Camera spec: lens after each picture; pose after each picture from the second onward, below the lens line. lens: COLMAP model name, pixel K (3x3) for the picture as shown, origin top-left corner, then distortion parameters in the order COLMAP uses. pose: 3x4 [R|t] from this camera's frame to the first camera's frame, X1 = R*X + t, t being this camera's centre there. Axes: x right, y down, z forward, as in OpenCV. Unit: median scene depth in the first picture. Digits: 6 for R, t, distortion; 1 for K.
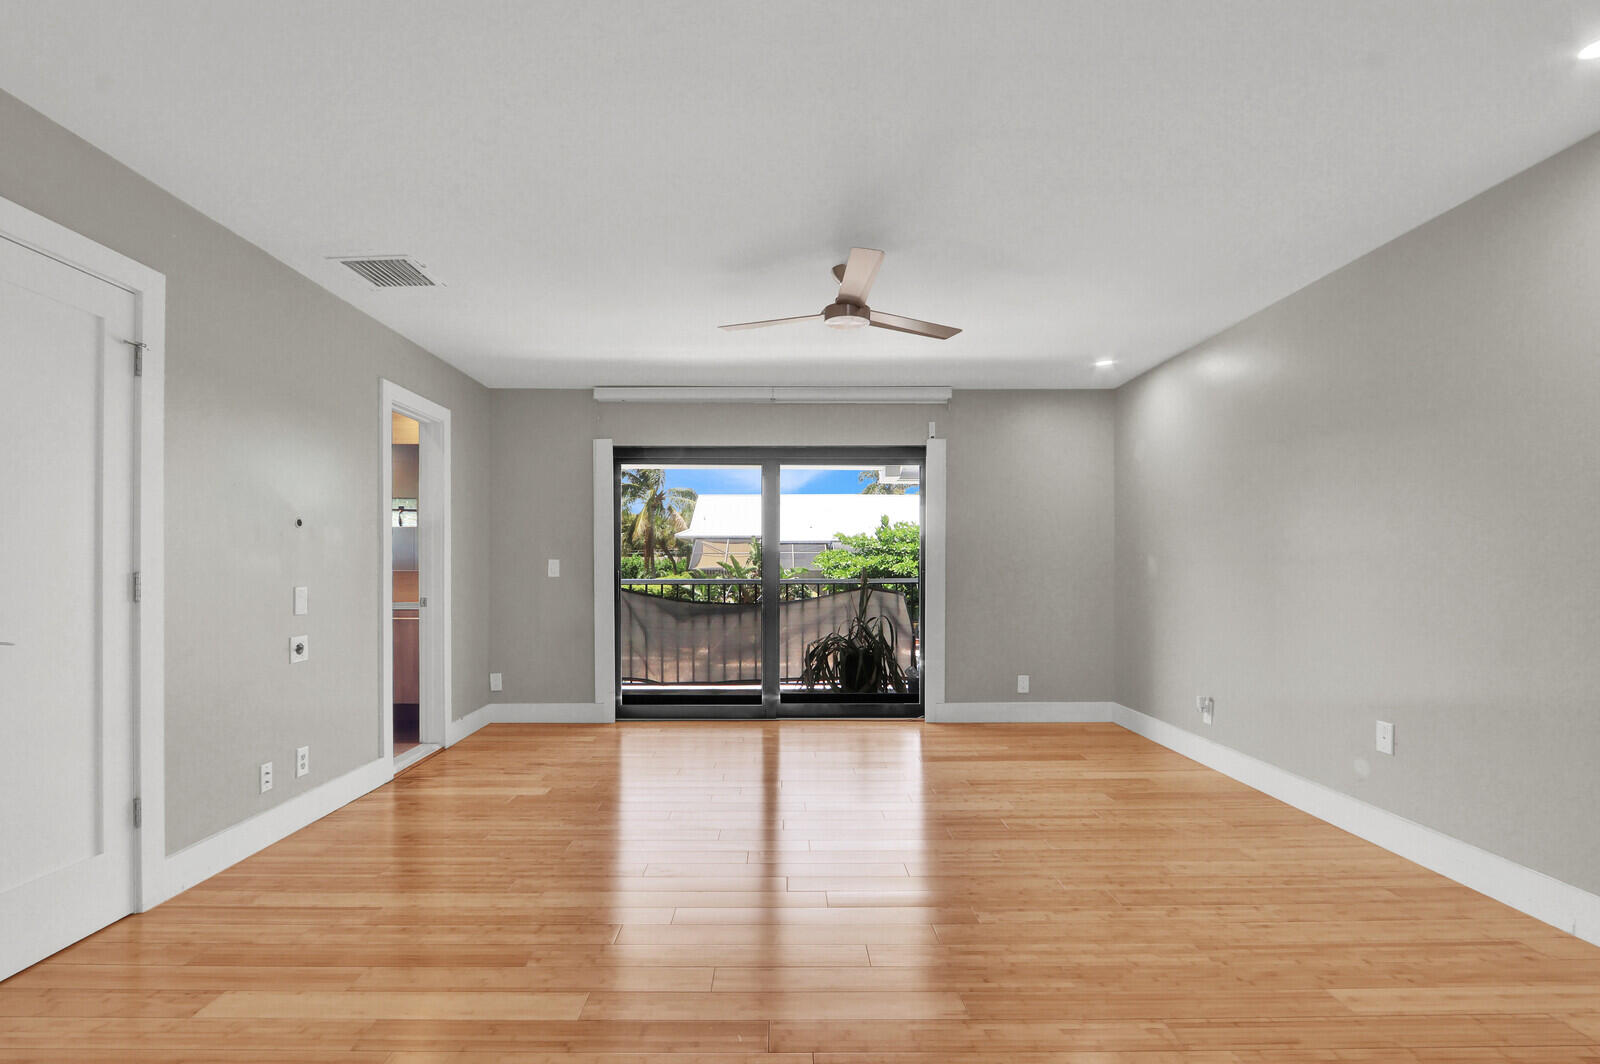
lens RADIAL K [[745.7, 0, 800.0], [0, 745.7, 558.6], [0, 0, 1]] dist [-0.000374, -0.000603]
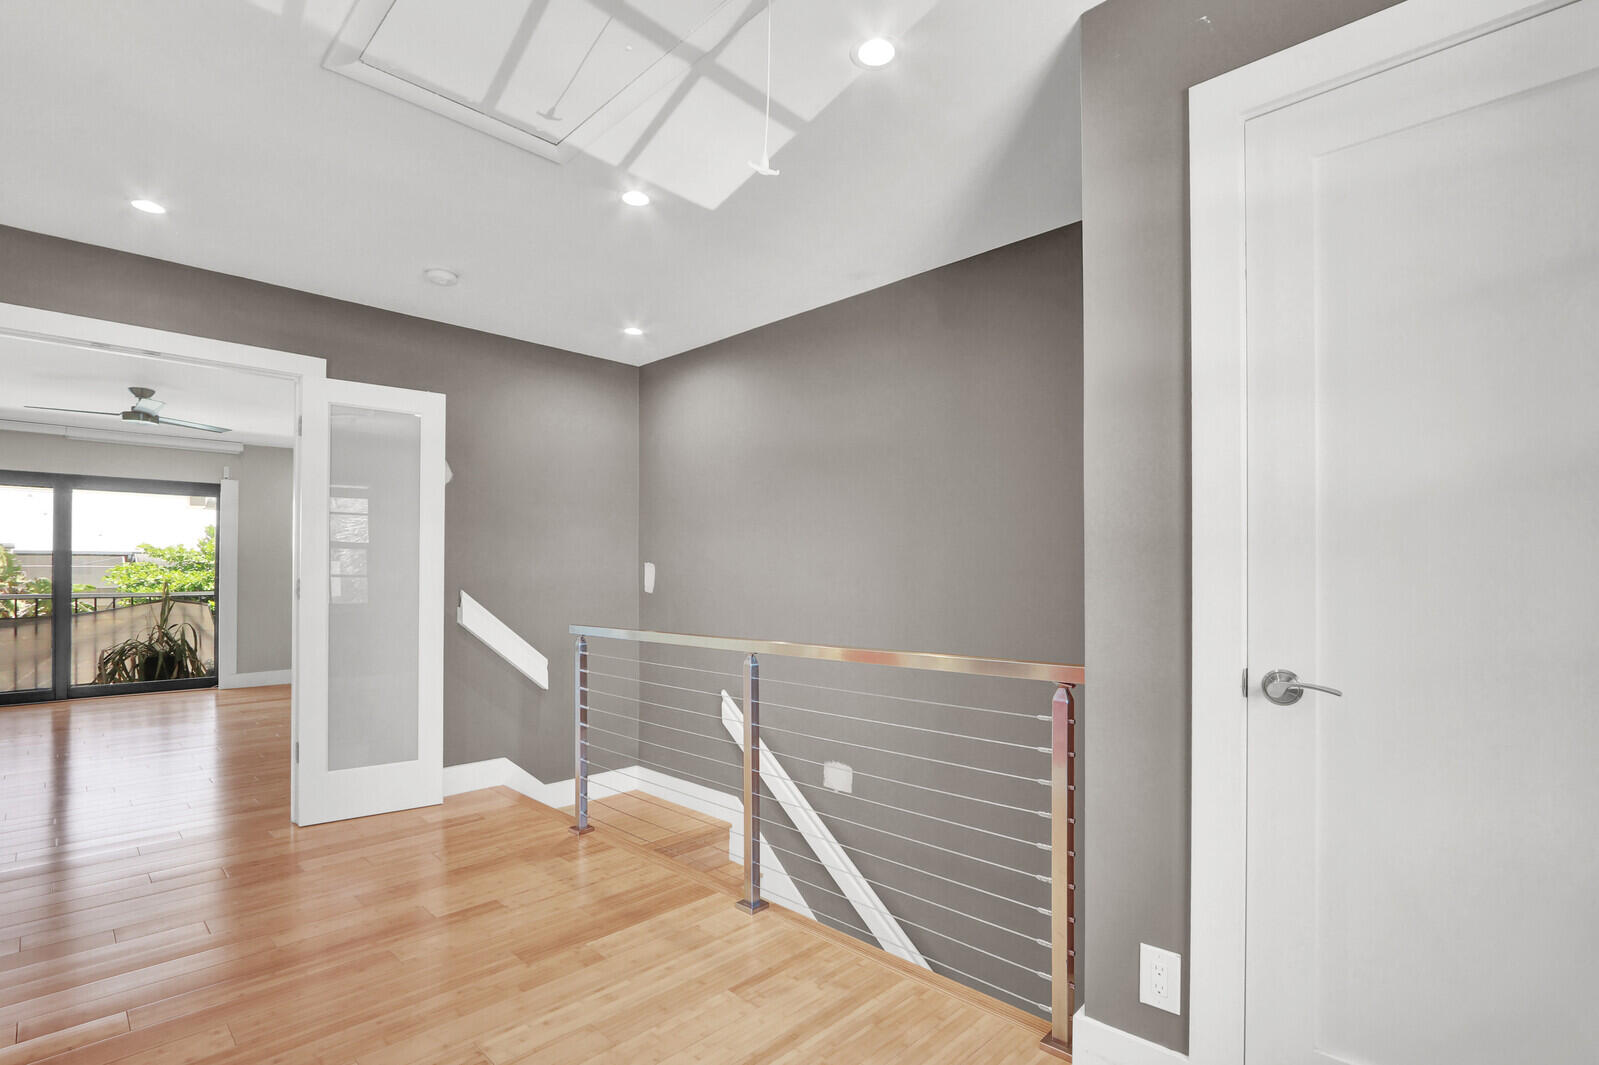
lens RADIAL K [[761.5, 0, 797.4], [0, 761.5, 569.9], [0, 0, 1]] dist [-0.018212, -0.000355]
pose [[0.720964, 0.004427, 0.692958, -0.016485], [-0.000786, 0.999984, -0.005571, -0.001499], [-0.692972, 0.003472, 0.720957, -0.538557]]
